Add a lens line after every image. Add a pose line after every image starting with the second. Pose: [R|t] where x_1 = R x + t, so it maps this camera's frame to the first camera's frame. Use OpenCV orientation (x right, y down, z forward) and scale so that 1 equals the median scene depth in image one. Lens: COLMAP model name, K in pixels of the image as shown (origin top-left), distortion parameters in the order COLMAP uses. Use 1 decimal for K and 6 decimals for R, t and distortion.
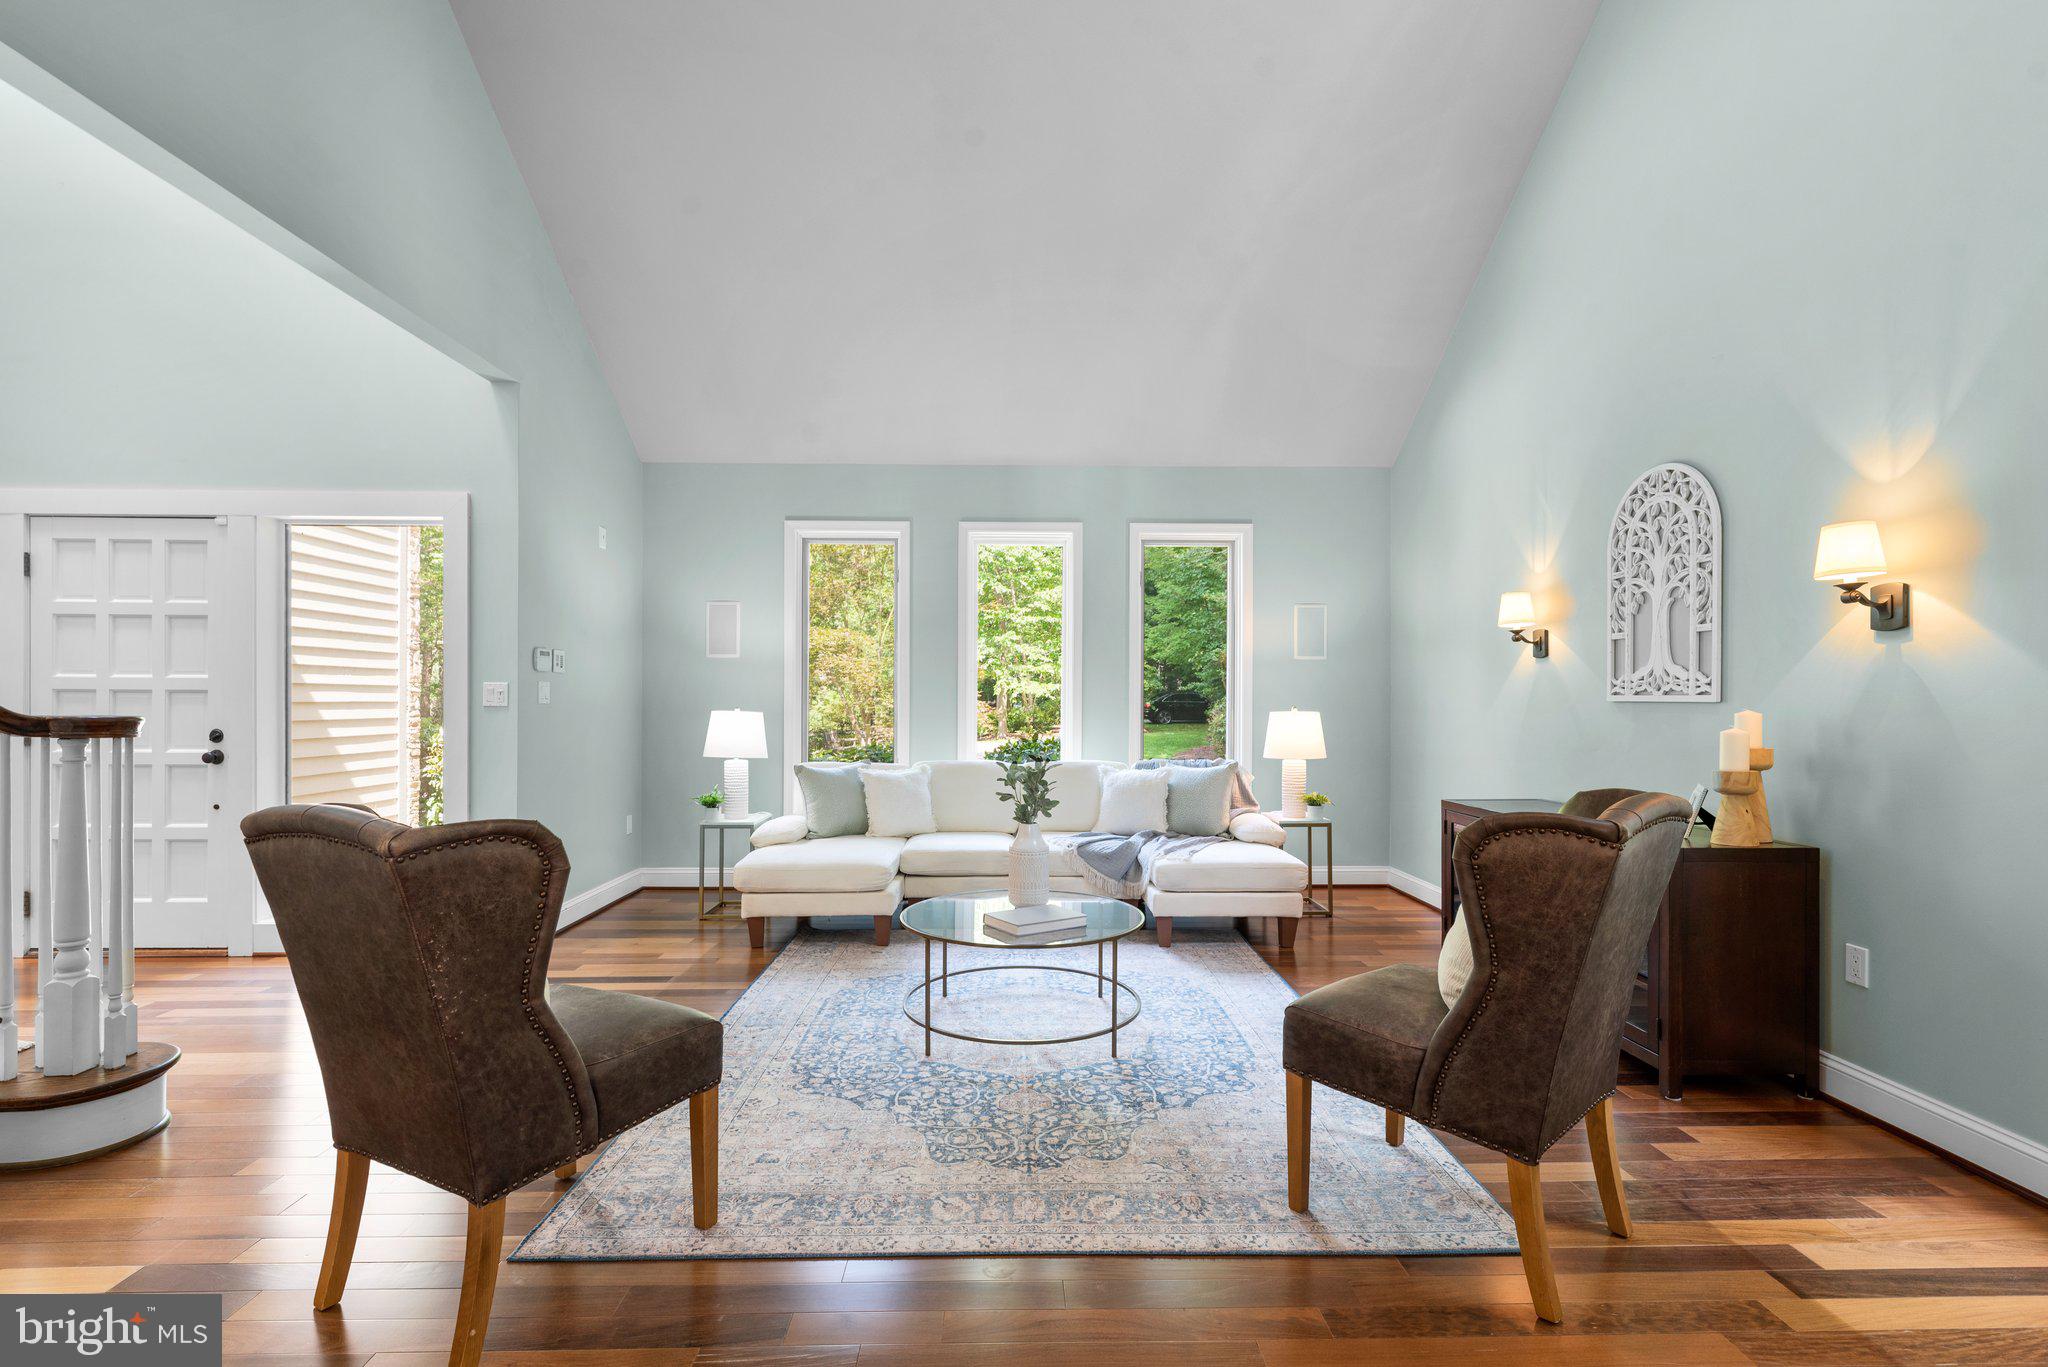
lens RADIAL K [[935.6, 0, 1028.9], [0, 935.6, 701.2], [0, 0, 1]] dist [-0.000973, 0.000011]
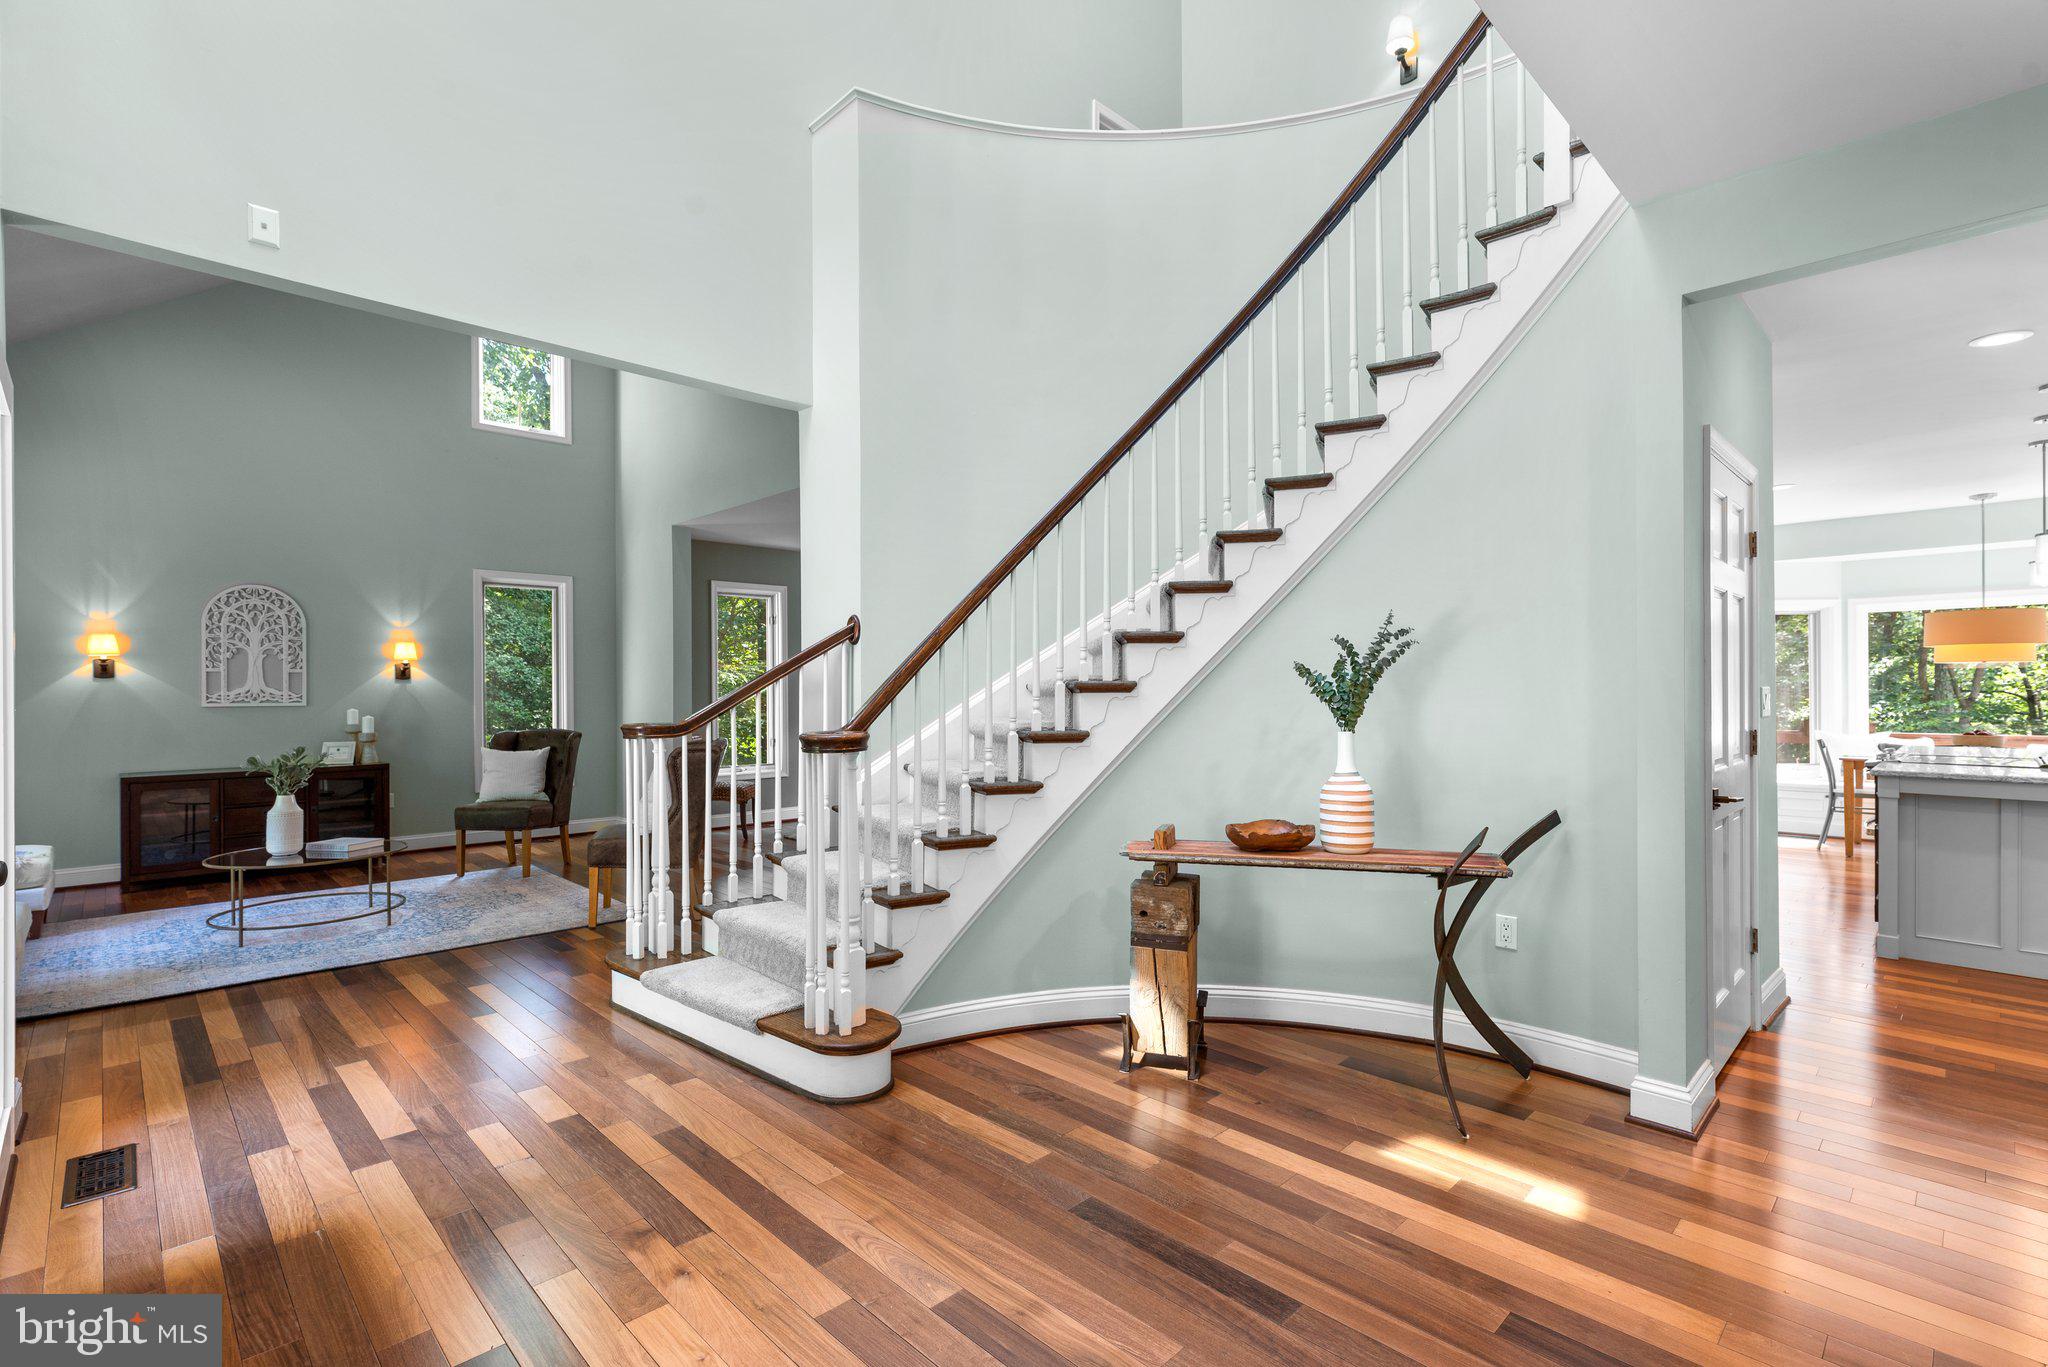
lens RADIAL K [[932.8, 0, 1022.6], [0, 932.8, 690.0], [0, 0, 1]] dist [0.002559, 0.000957]
pose [[-0.679299, 0.003931, 0.733851, -2.112489], [0.005240, 0.999986, -0.000507, -0.027785], [-0.733843, 0.003501, -0.679310, 1.326750]]
